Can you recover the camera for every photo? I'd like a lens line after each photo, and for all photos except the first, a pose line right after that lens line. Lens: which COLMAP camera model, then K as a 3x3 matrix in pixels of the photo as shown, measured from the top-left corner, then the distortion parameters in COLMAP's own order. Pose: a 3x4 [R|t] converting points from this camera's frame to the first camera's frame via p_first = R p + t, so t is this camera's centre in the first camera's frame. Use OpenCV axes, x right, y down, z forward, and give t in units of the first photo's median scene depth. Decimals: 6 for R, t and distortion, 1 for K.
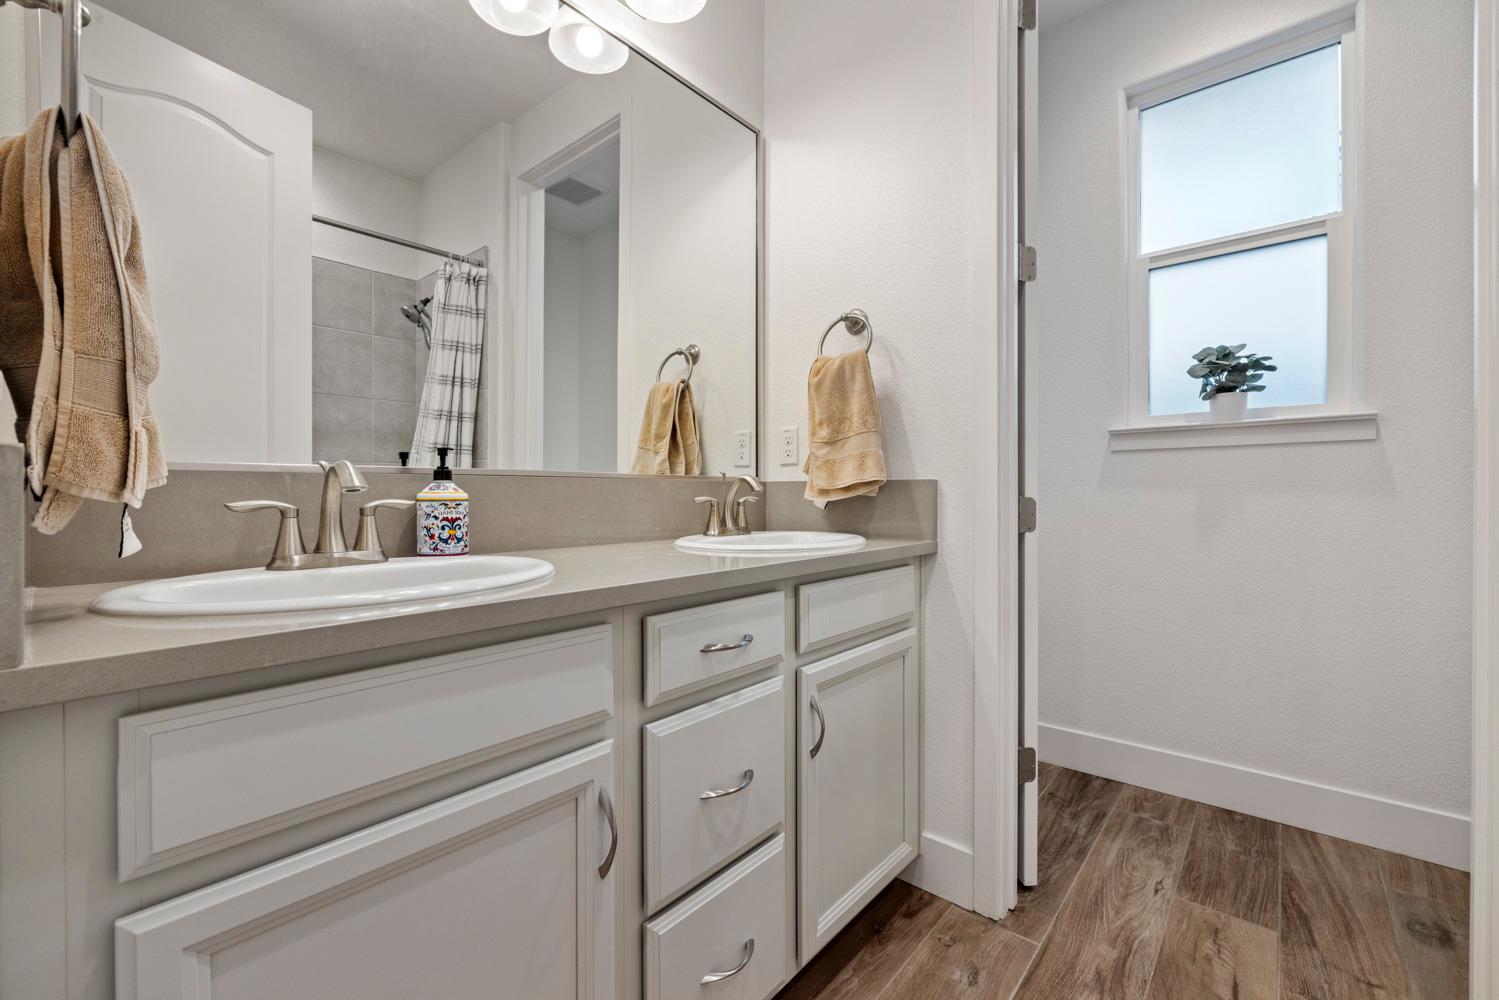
lens RADIAL K [[622.4, 0, 749.5], [0, 622.4, 500.0], [0, 0, 1]] dist [-0.000344, -0.000553]
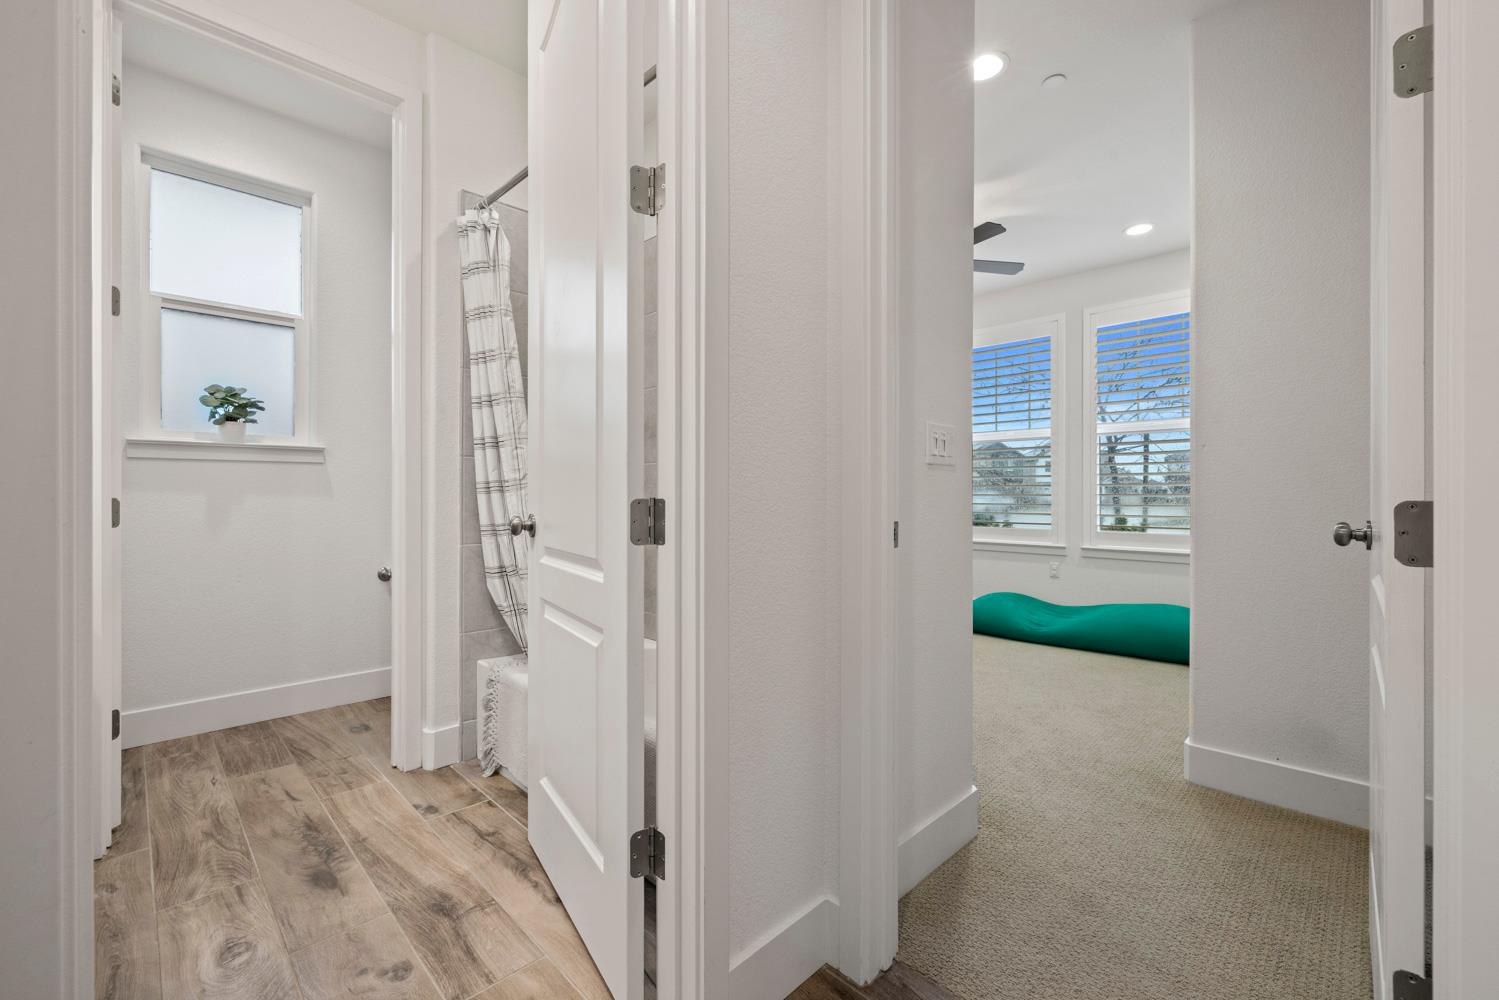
lens RADIAL K [[627.9, 0, 749.3], [0, 627.9, 490.2], [0, 0, 1]] dist [0.000126, -0.000536]
pose [[0.076981, 0.010234, 0.996980, -0.569644], [0.006792, 0.999919, -0.010788, 0.001001], [-0.997009, 0.007602, 0.076905, -0.260176]]
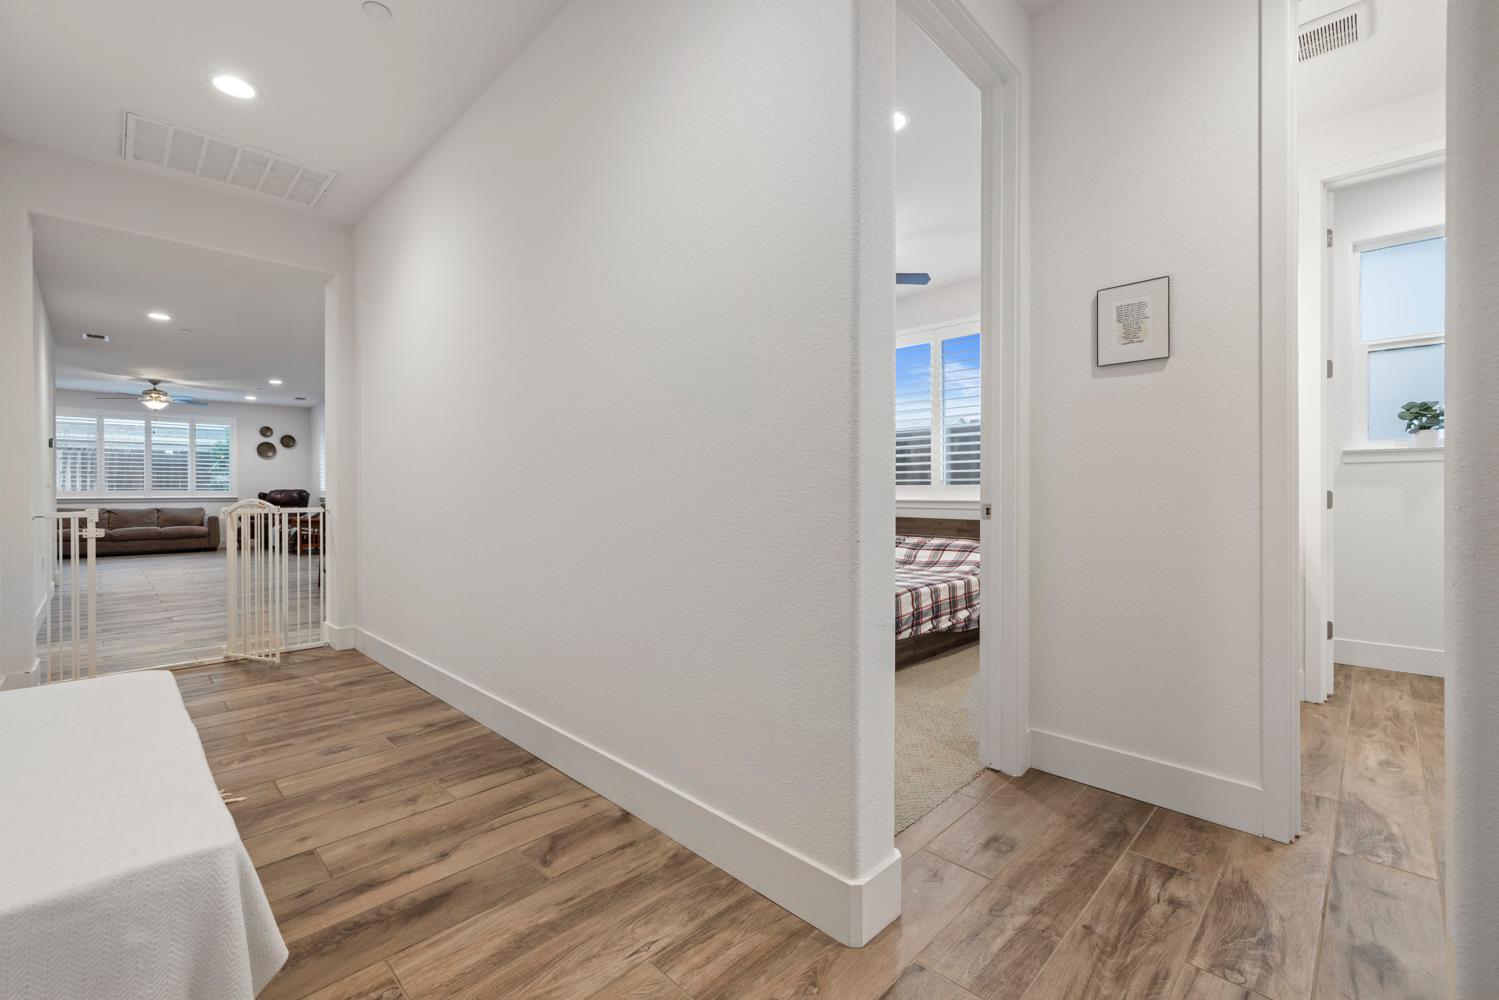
lens RADIAL K [[631.8, 0, 744.5], [0, 631.8, 501.1], [0, 0, 1]] dist [-0.002230, -0.000315]
pose [[0.997290, -0.001588, -0.073552, -1.052637], [0.001817, 0.999994, 0.003042, 0.014891], [0.073546, -0.003167, 0.997287, -0.931850]]
